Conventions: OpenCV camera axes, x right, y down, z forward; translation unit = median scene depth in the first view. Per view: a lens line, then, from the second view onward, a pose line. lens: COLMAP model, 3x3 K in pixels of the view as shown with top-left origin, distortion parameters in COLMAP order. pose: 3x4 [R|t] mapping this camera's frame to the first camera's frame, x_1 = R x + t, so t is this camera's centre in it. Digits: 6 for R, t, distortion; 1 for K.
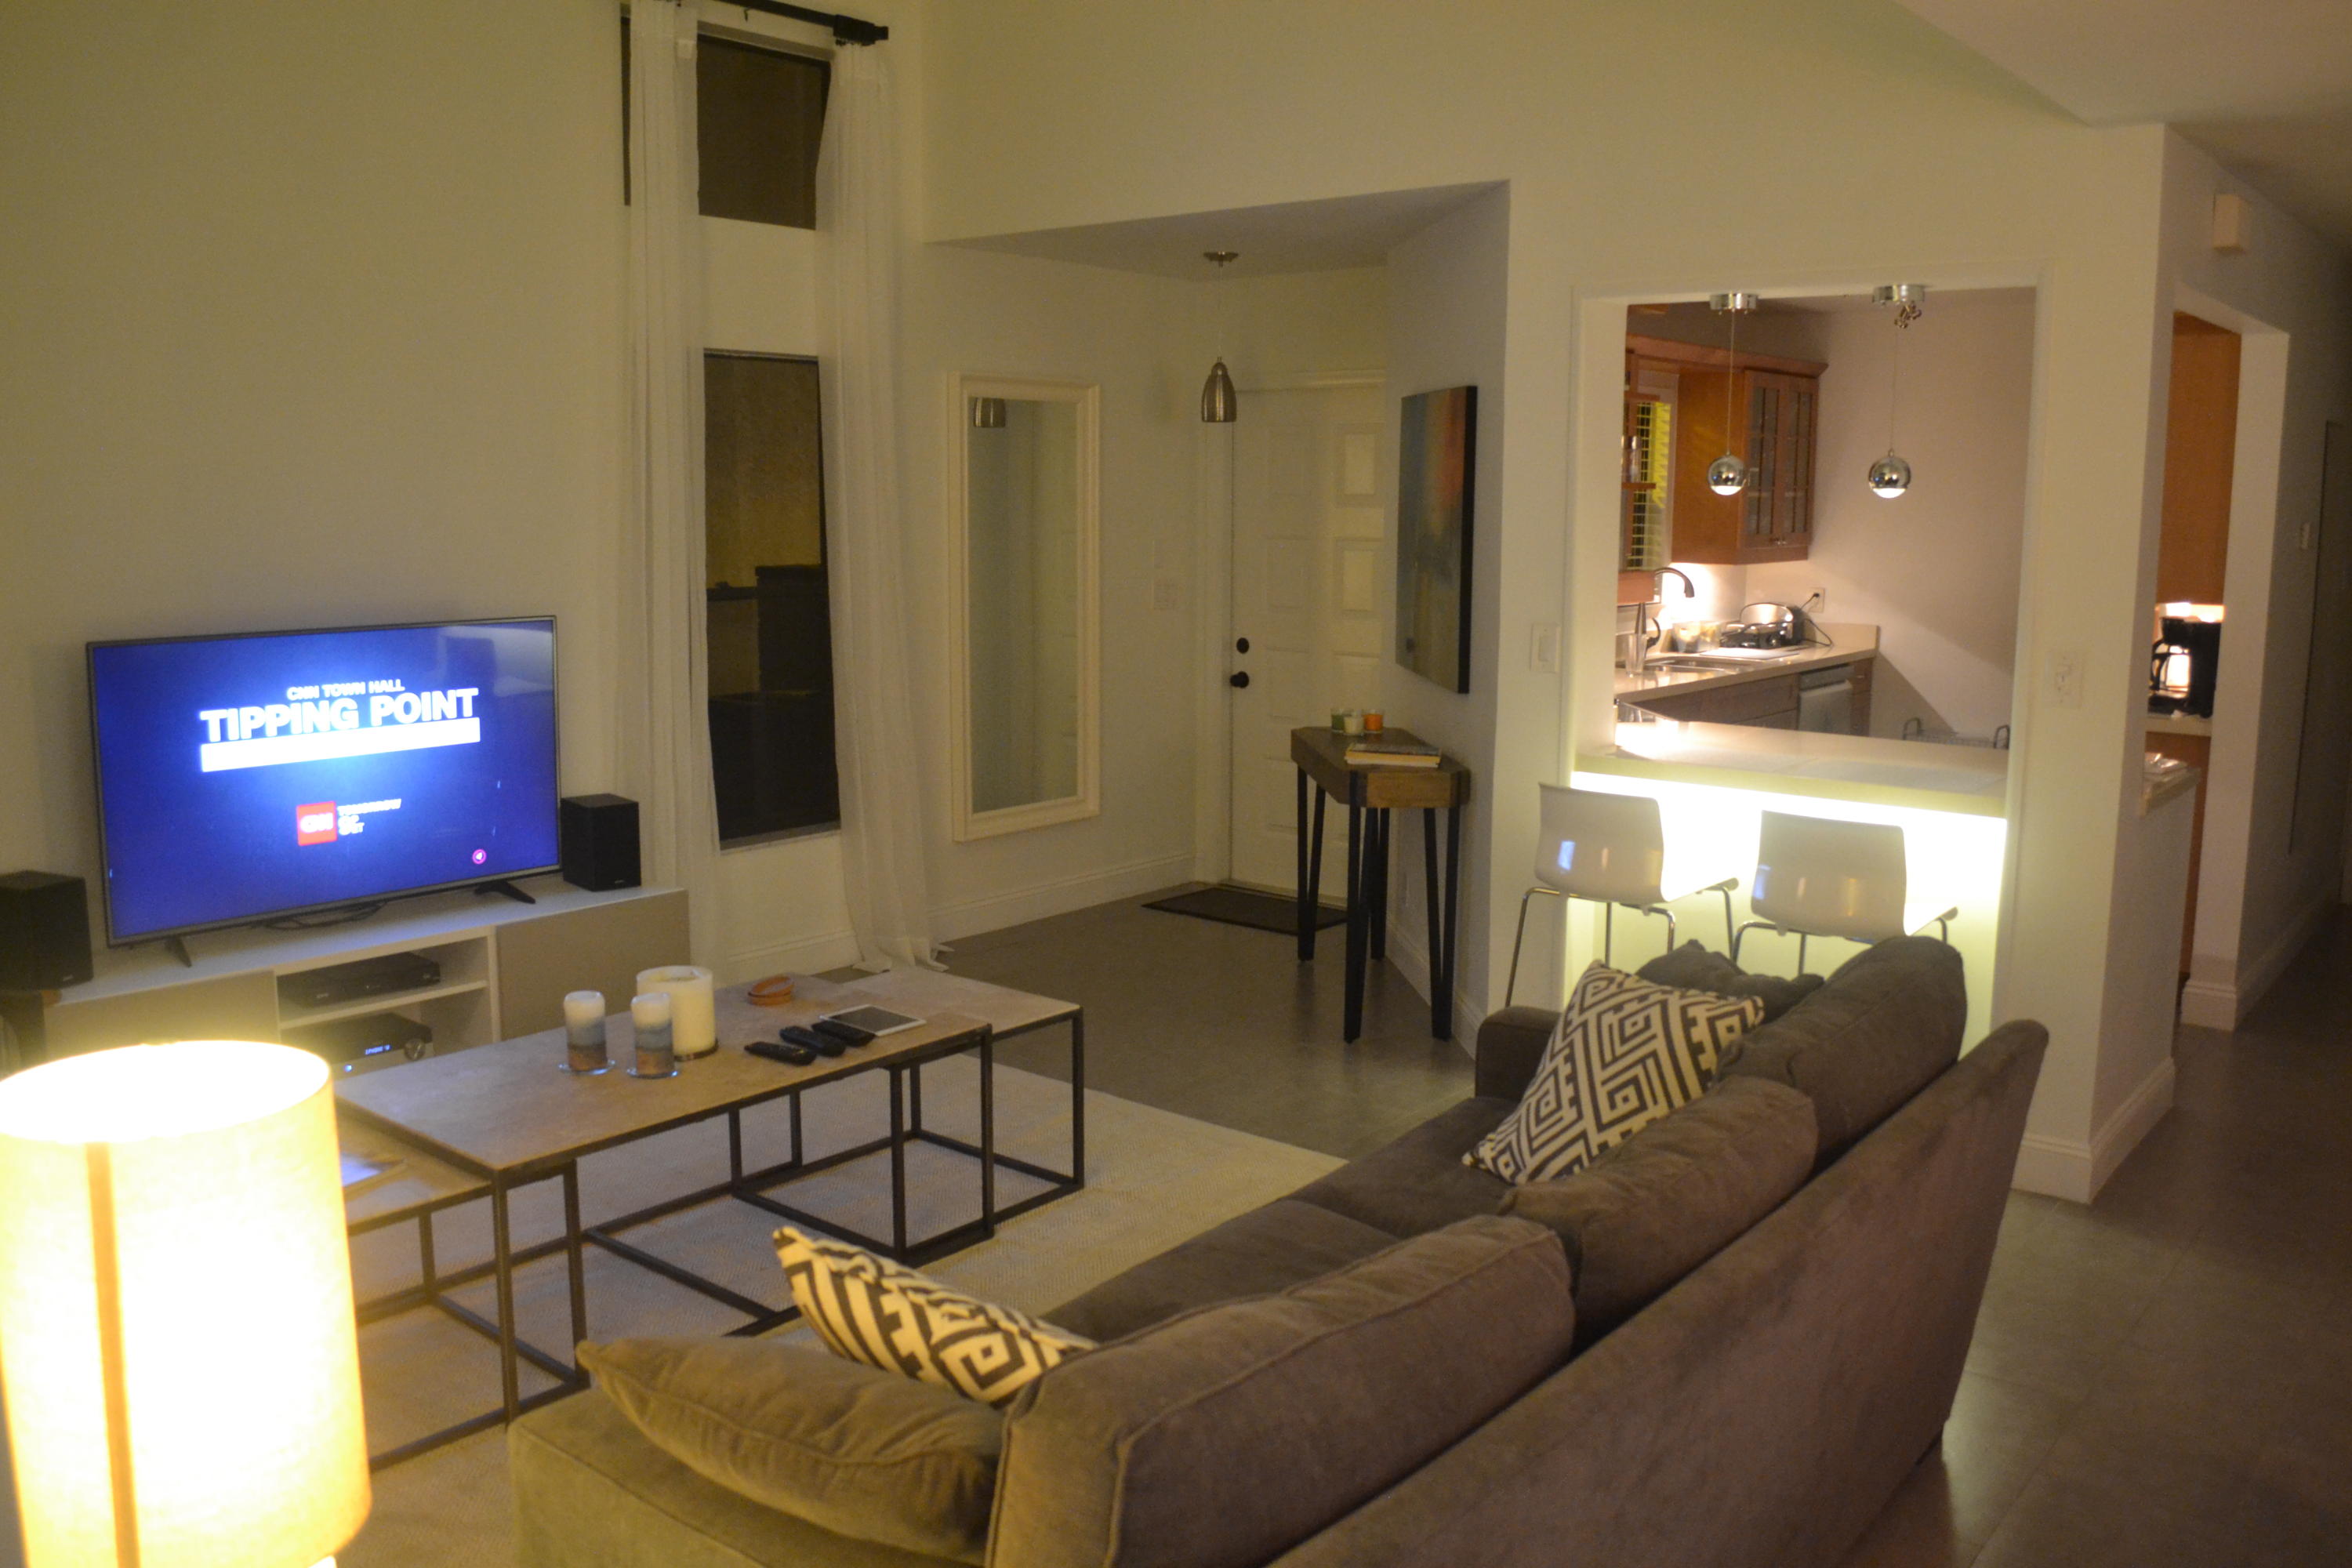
lens RADIAL K [[1868.2, 0, 1172.0], [0, 1868.2, 727.1], [0, 0, 1]] dist [-0.099981, 0.002328]
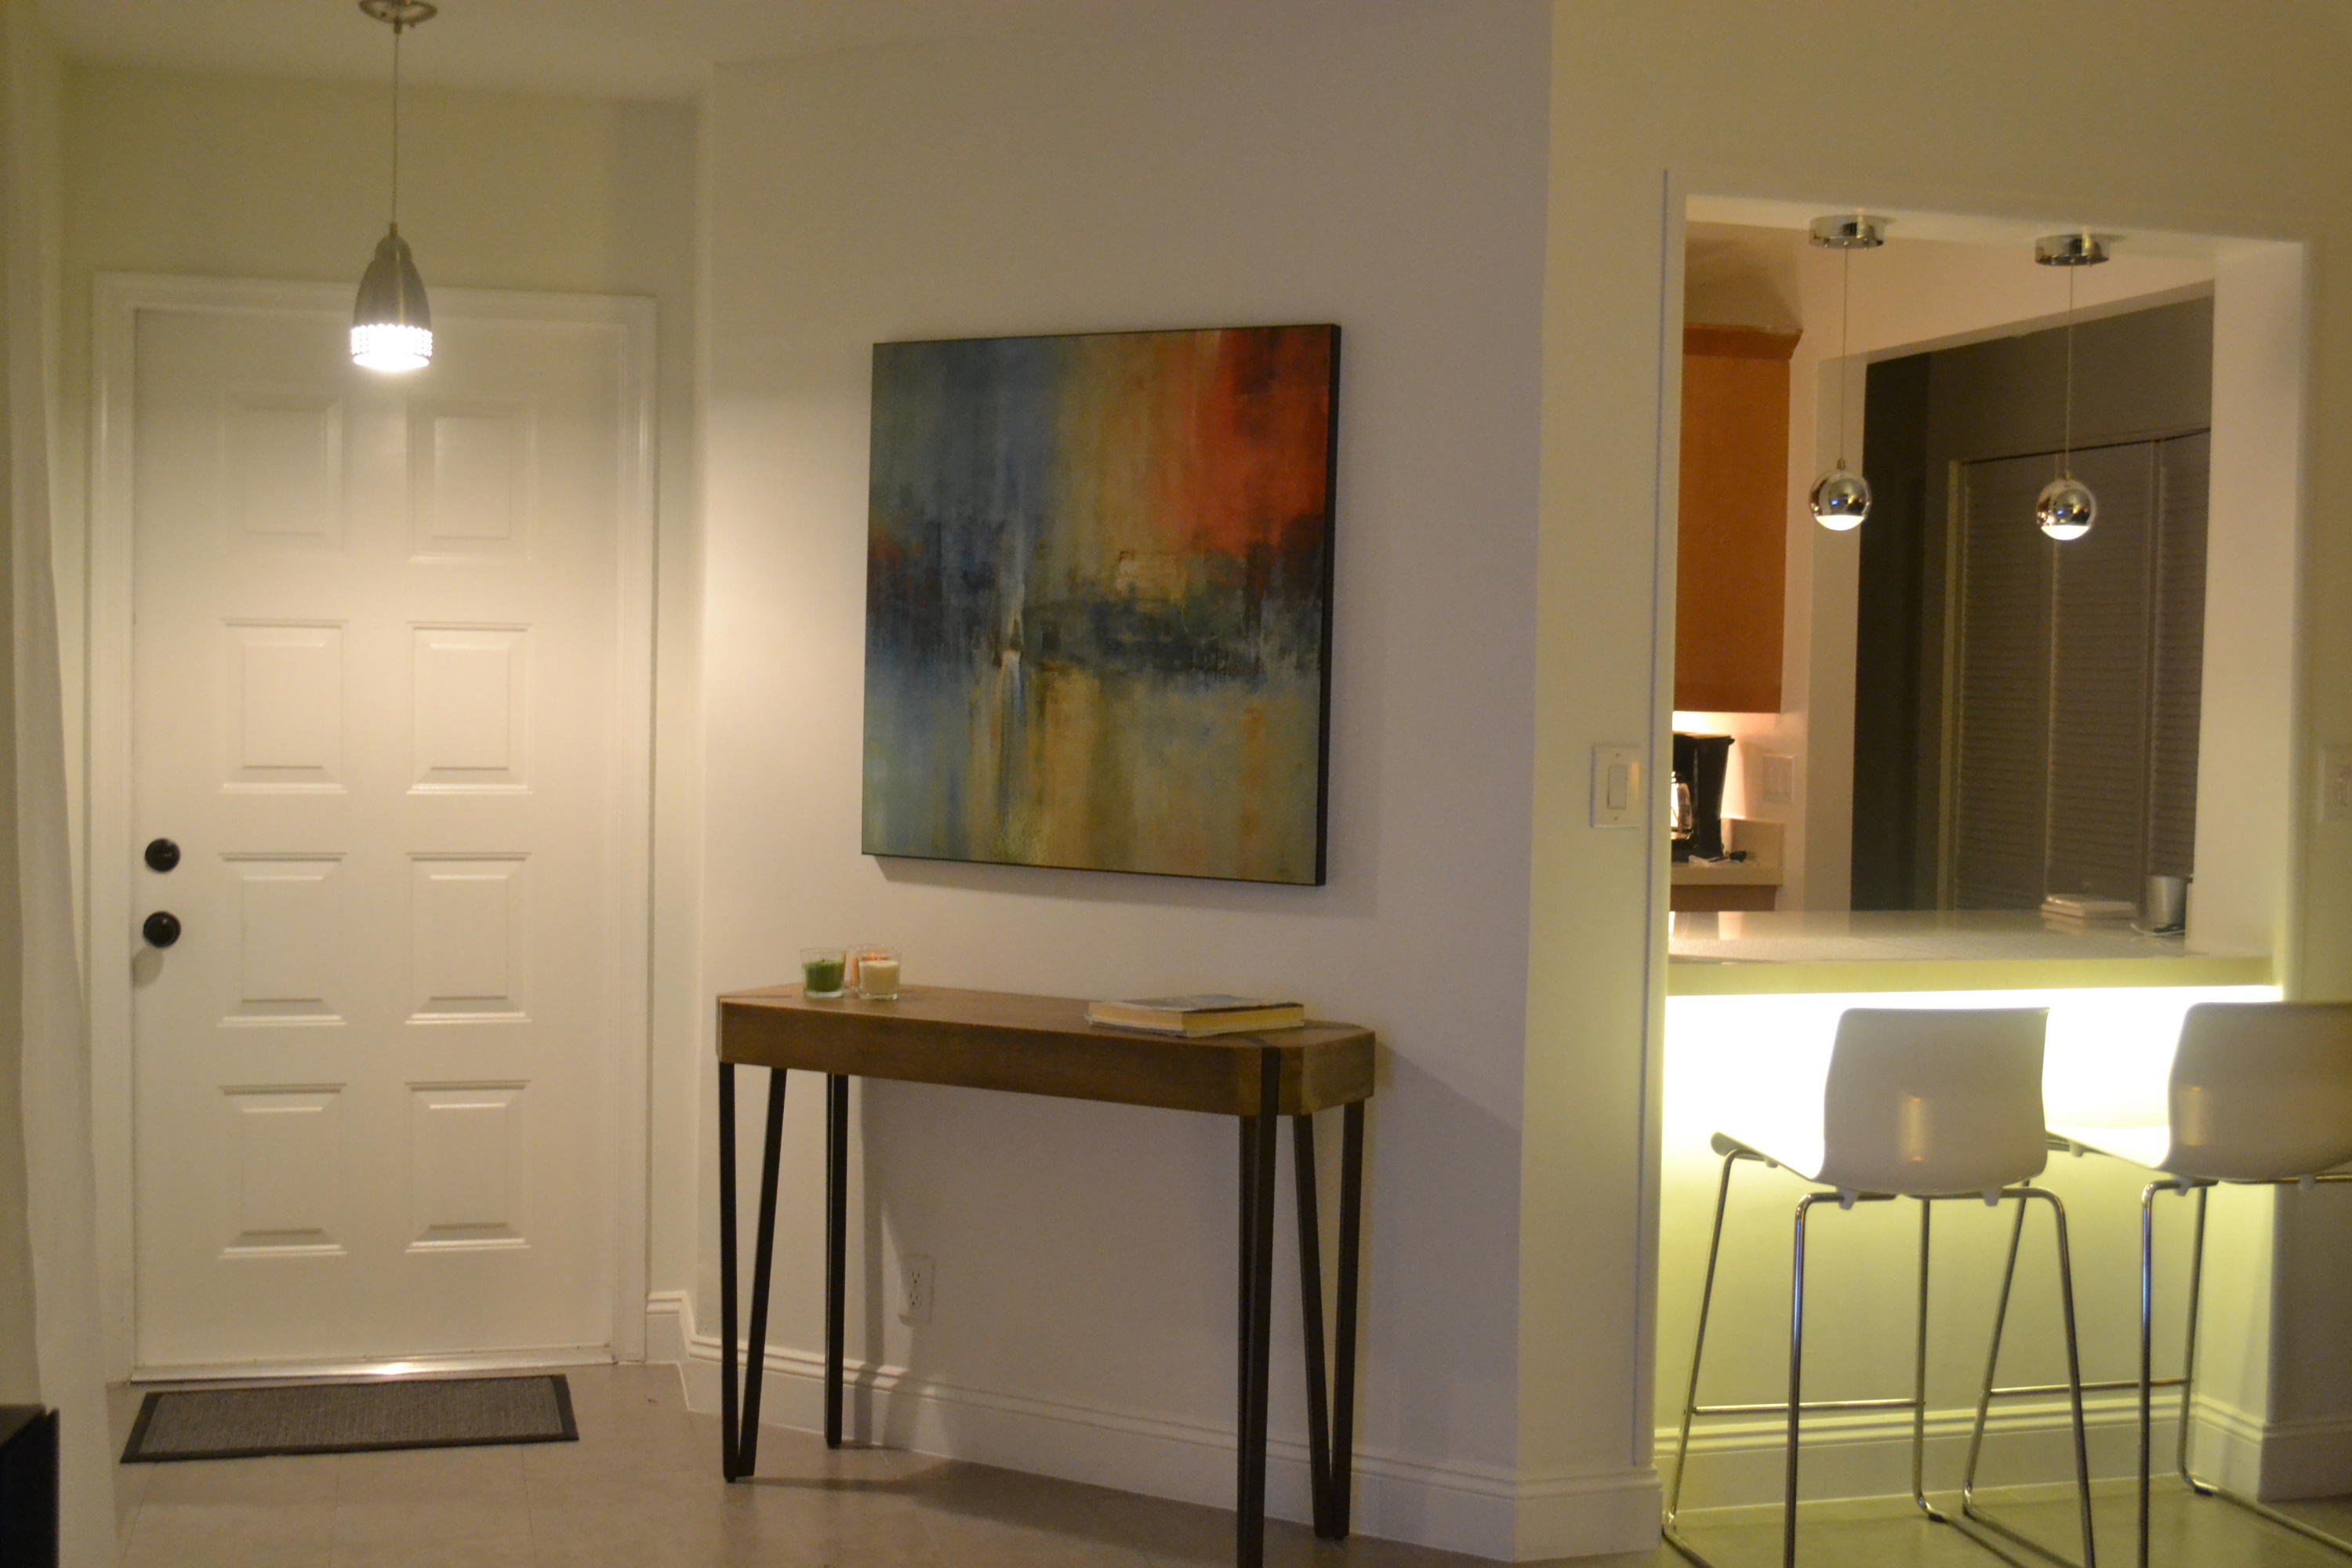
lens RADIAL K [[2702.1, 0, 1176.0], [0, 2702.1, 784.0], [0, 0, 1]] dist [-0.027617, 0.006184]
pose [[0.568215, -0.029348, 0.822357, -0.574337], [0.089617, 0.995627, -0.026390, -0.032891], [-0.817986, 0.088692, 0.568360, 0.637238]]
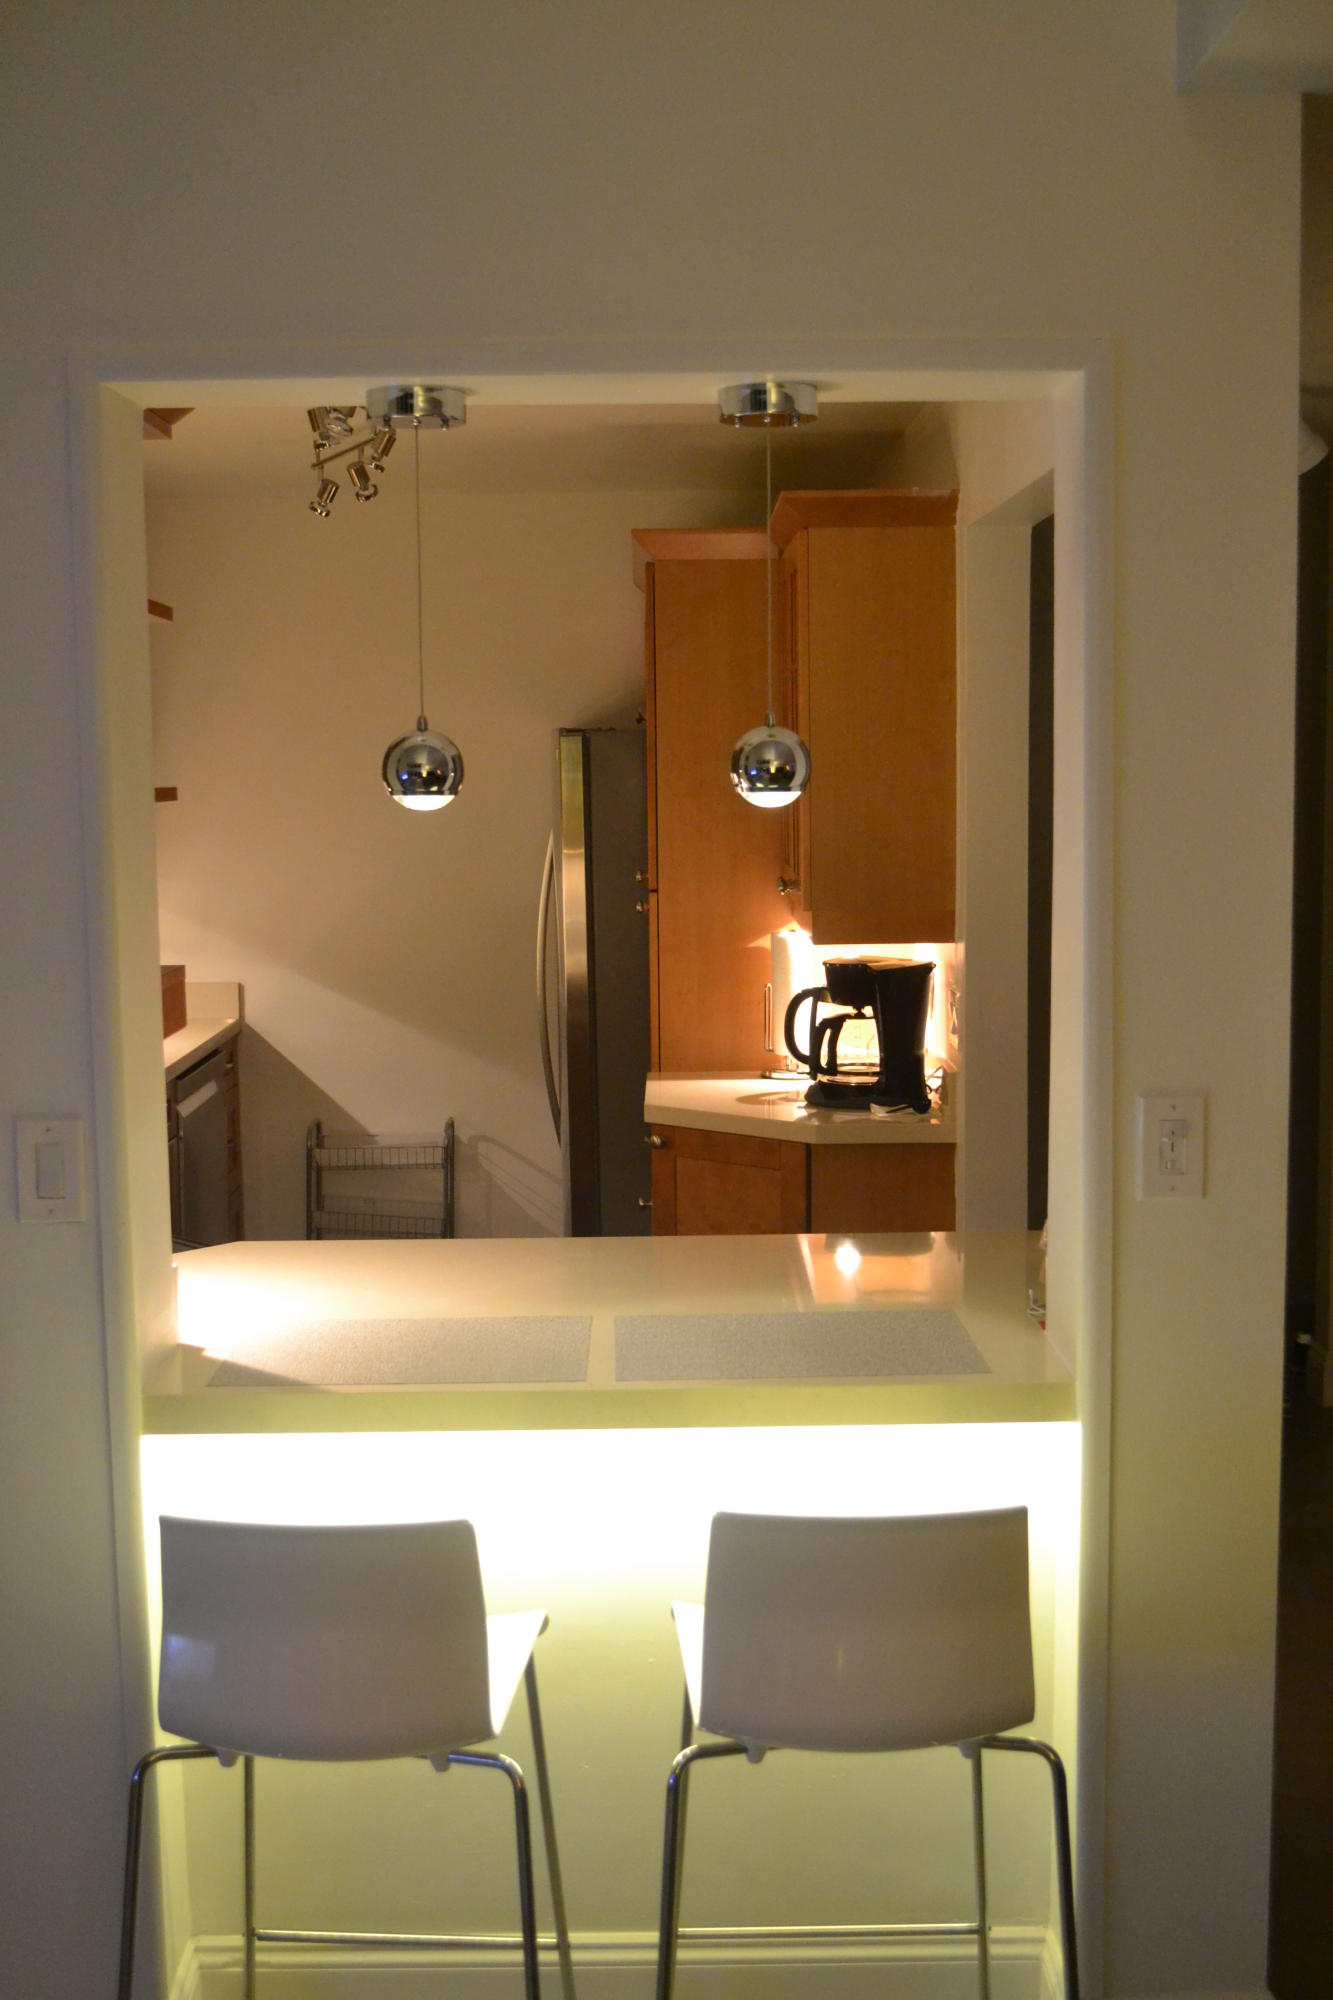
lens RADIAL K [[2297.7, 0, 674.6], [0, 2297.7, 1037.3], [0, 0, 1]] dist [-0.027617, 0.006184]
pose [[0.760515, -0.093458, 0.642559, -0.034326], [0.097990, 0.994773, 0.028707, -0.075221], [-0.641884, 0.041132, 0.765698, 0.483797]]
